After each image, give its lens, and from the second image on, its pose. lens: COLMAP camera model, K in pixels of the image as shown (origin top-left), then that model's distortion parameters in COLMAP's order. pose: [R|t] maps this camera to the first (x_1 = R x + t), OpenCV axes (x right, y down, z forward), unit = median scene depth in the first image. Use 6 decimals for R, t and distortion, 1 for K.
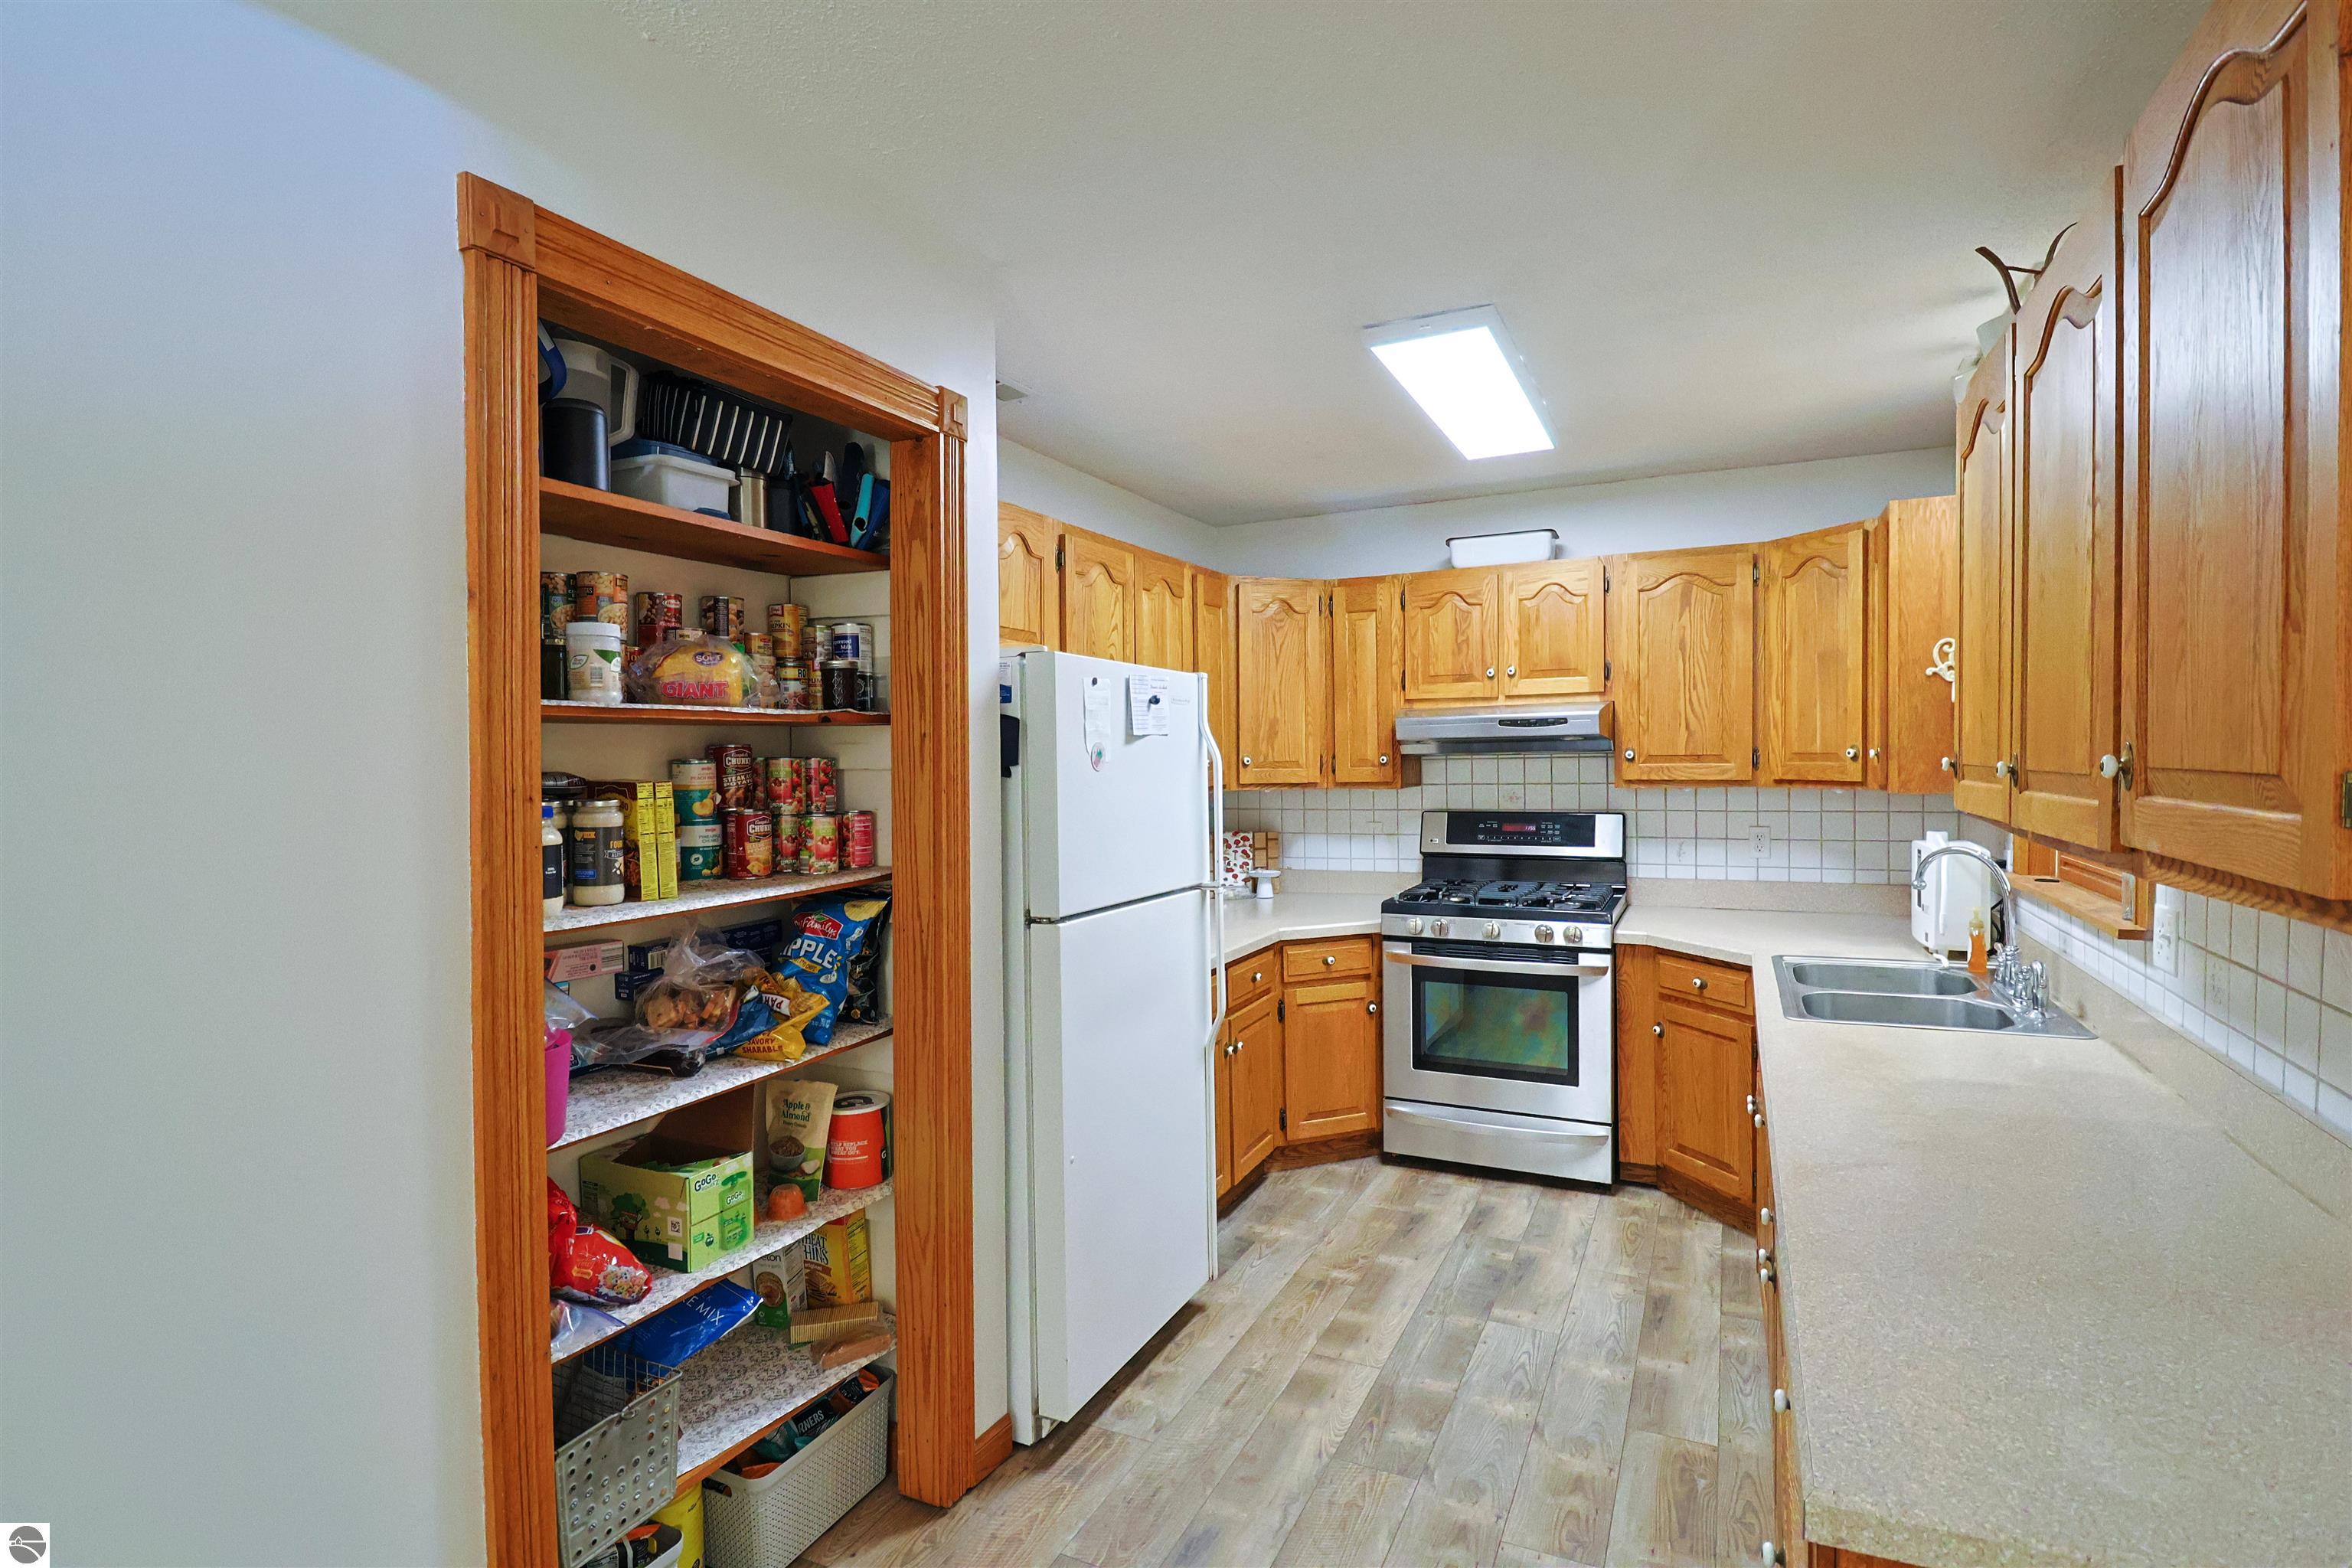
lens RADIAL K [[1137.1, 0, 1199.2], [0, 1137.1, 785.2], [0, 0, 1]] dist [0.004498, -0.011430]
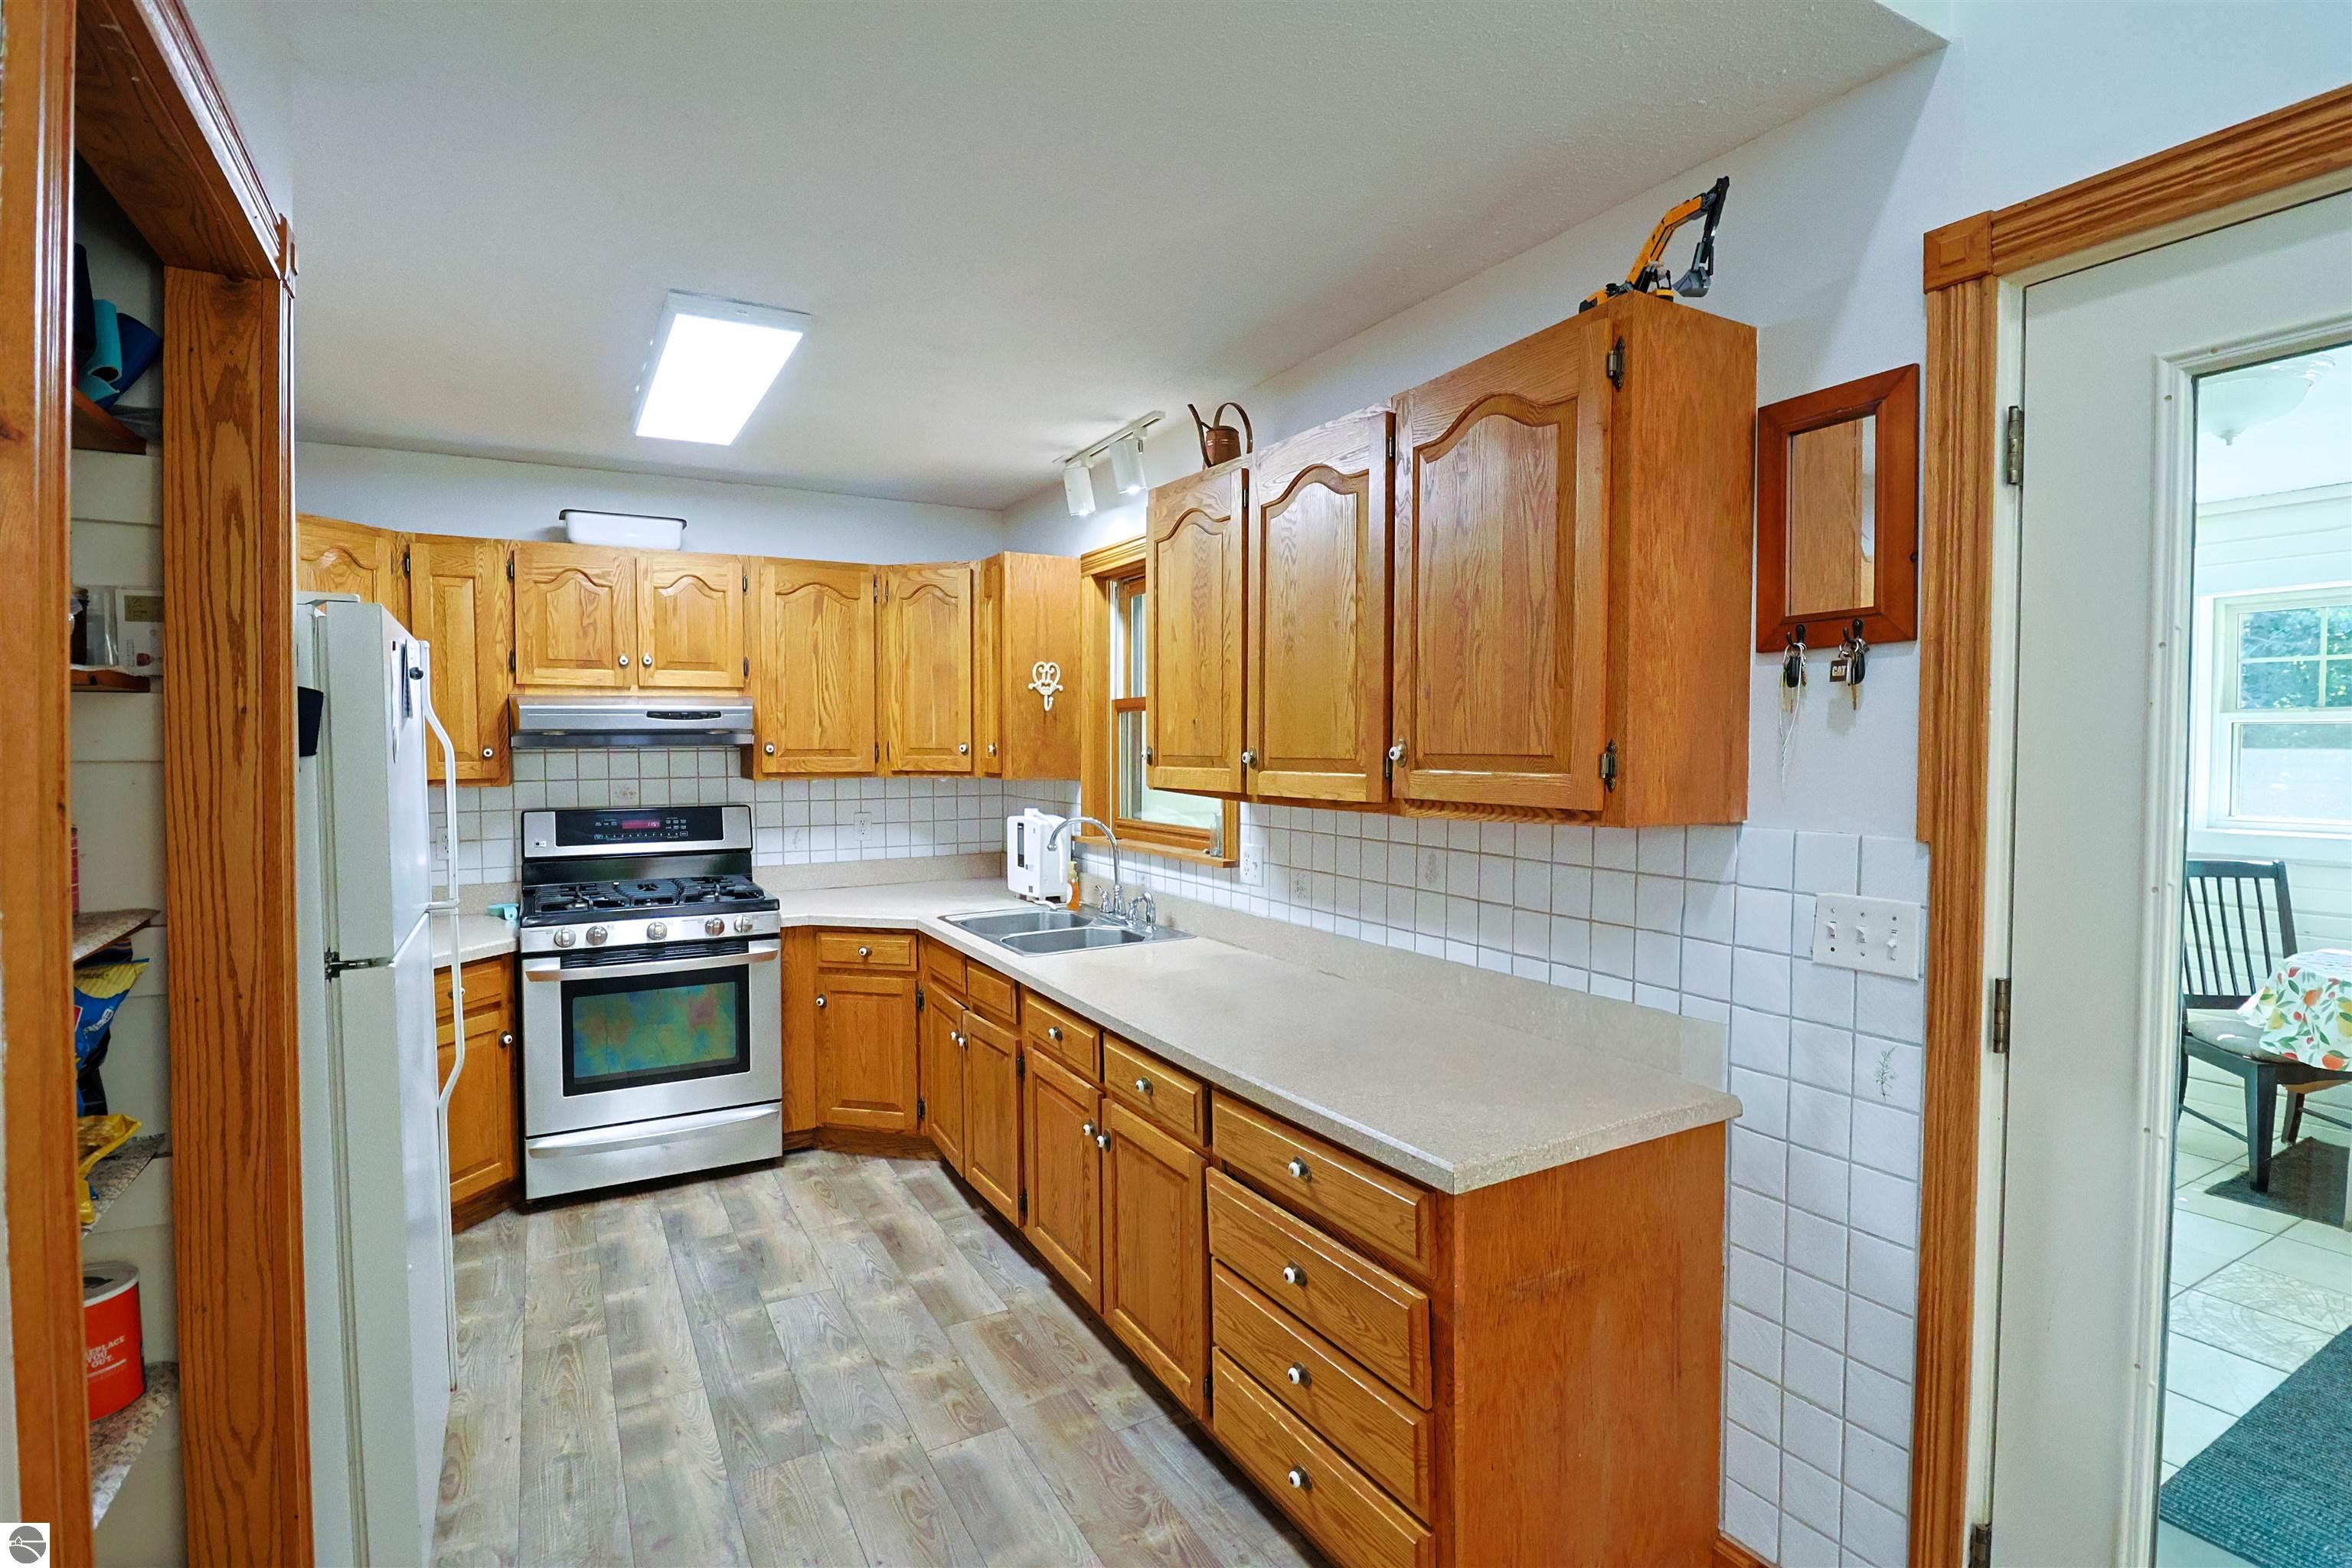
lens RADIAL K [[1137.1, 0, 1199.2], [0, 1137.1, 785.2], [0, 0, 1]] dist [0.004498, -0.011430]
pose [[0.569874, -0.019234, 0.821507, -0.276584], [0.017416, 0.999784, 0.011326, 0.002066], [-0.821547, 0.007853, 0.570086, 0.078848]]
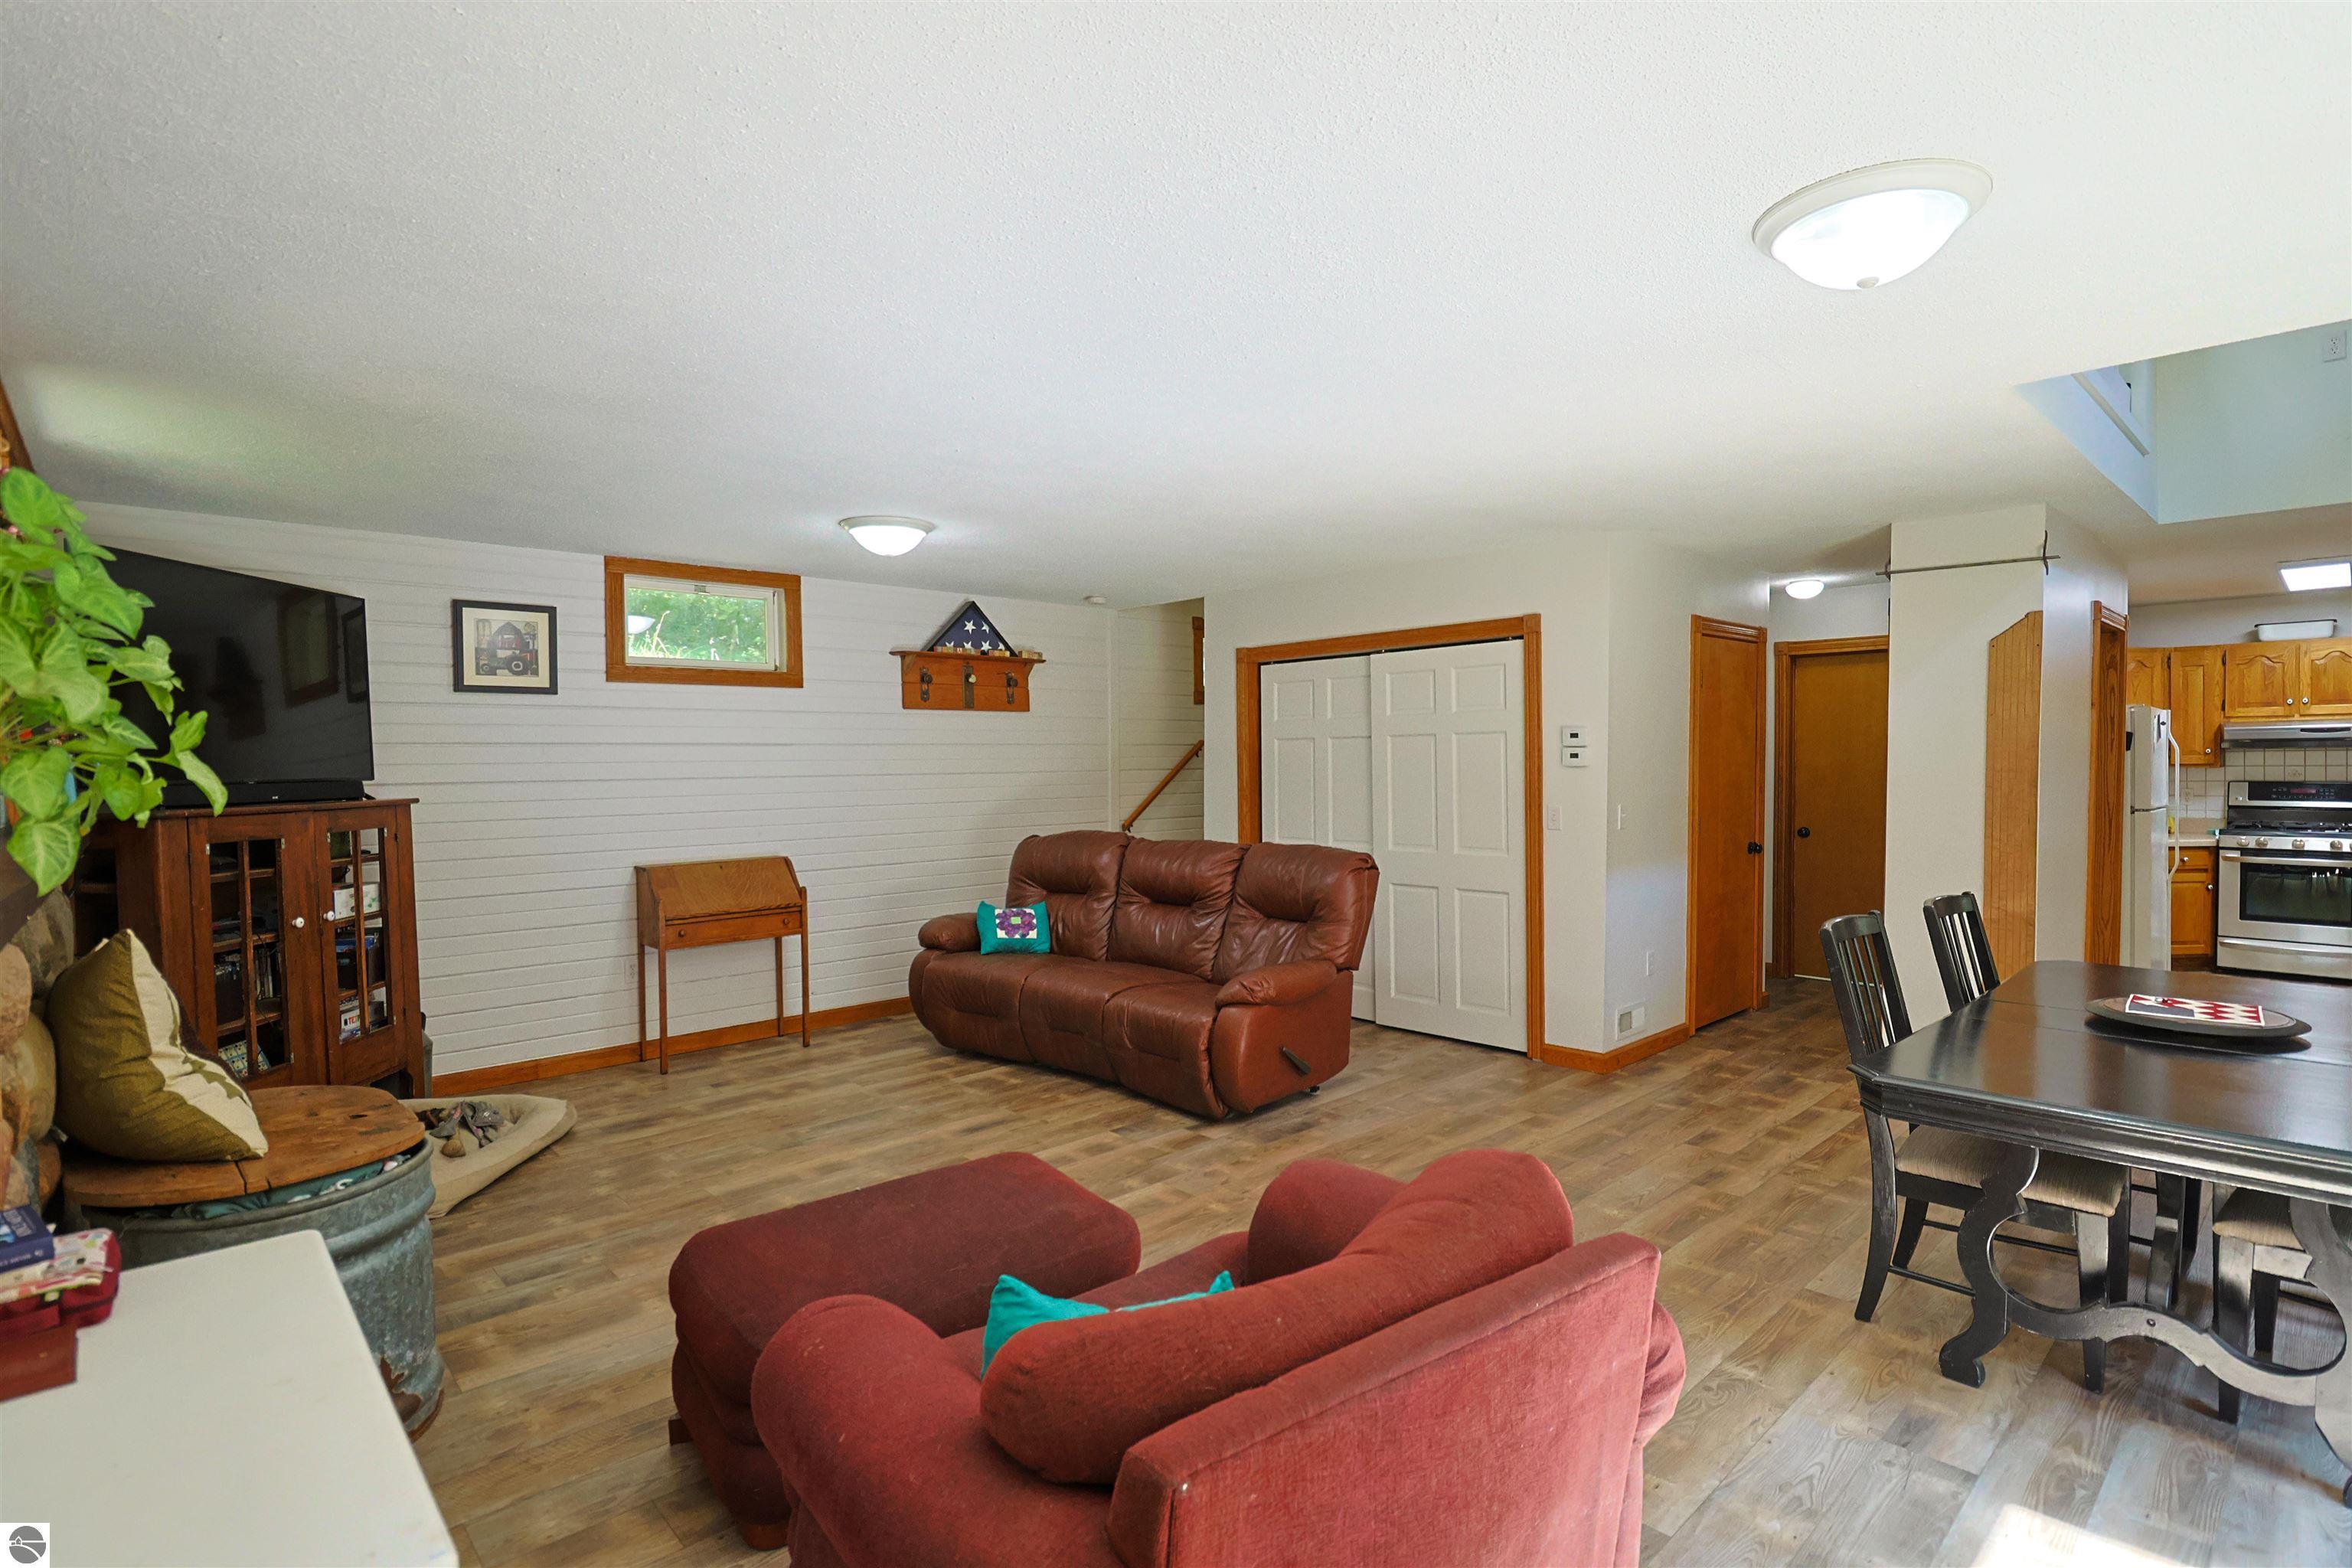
lens RADIAL K [[1137.1, 0, 1199.2], [0, 1137.1, 785.2], [0, 0, 1]] dist [0.004498, -0.011430]
pose [[0.933770, 0.010413, -0.357722, -0.773539], [-0.010470, 0.999944, 0.001778, 0.050641], [0.357720, 0.002086, 0.933826, -1.383825]]
